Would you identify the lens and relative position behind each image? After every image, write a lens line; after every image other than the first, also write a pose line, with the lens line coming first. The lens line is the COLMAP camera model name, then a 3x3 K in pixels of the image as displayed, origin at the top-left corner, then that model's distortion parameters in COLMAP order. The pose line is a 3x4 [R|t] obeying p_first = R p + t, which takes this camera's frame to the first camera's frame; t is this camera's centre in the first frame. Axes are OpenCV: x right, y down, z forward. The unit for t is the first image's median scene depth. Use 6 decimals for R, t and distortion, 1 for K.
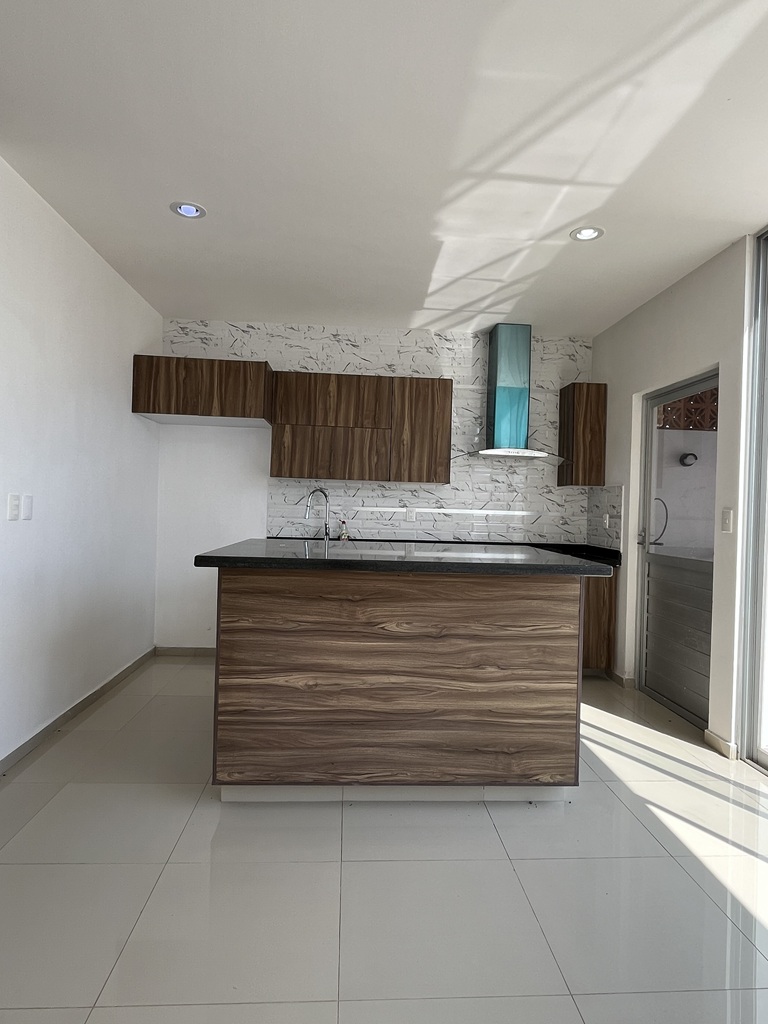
lens RADIAL K [[592.9, 0, 383.2], [0, 592.9, 510.8], [0, 0, 1]] dist [0.001961, 0.000078]
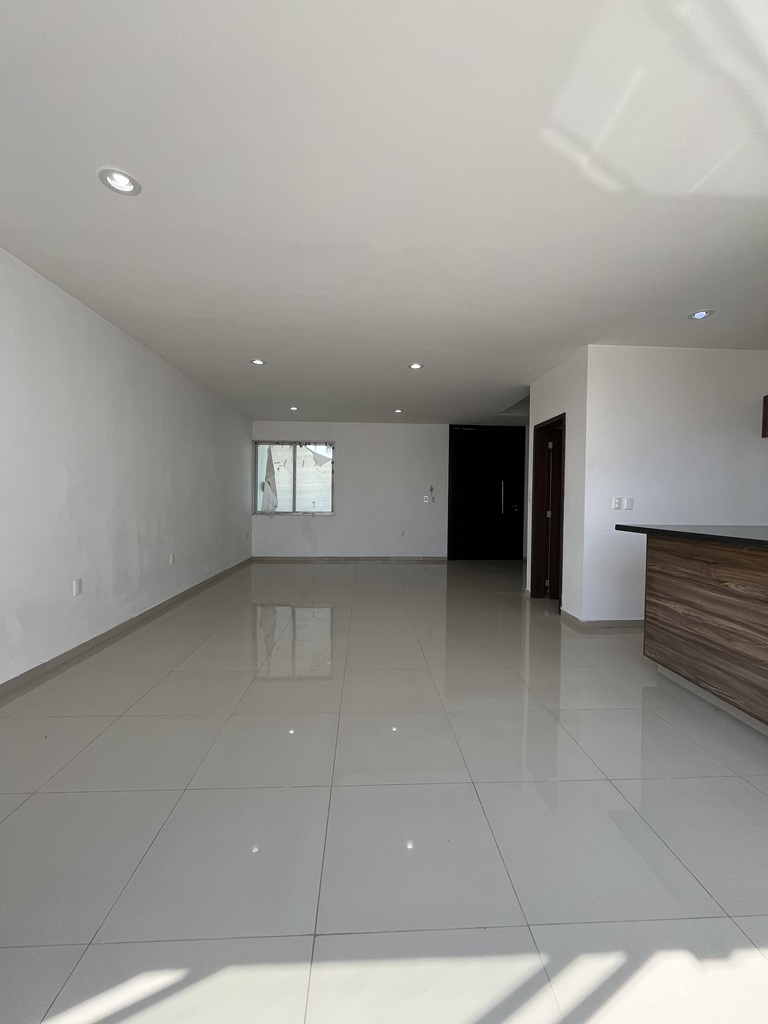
lens RADIAL K [[415.6, 0, 383.1], [0, 415.6, 510.6], [0, 0, 1]] dist [0.022330, 0.000256]
pose [[-0.008543, 0.001749, -0.999962, 0.978624], [-0.015094, 0.999884, 0.001878, 0.035024], [0.999850, 0.015110, -0.008515, 0.216767]]
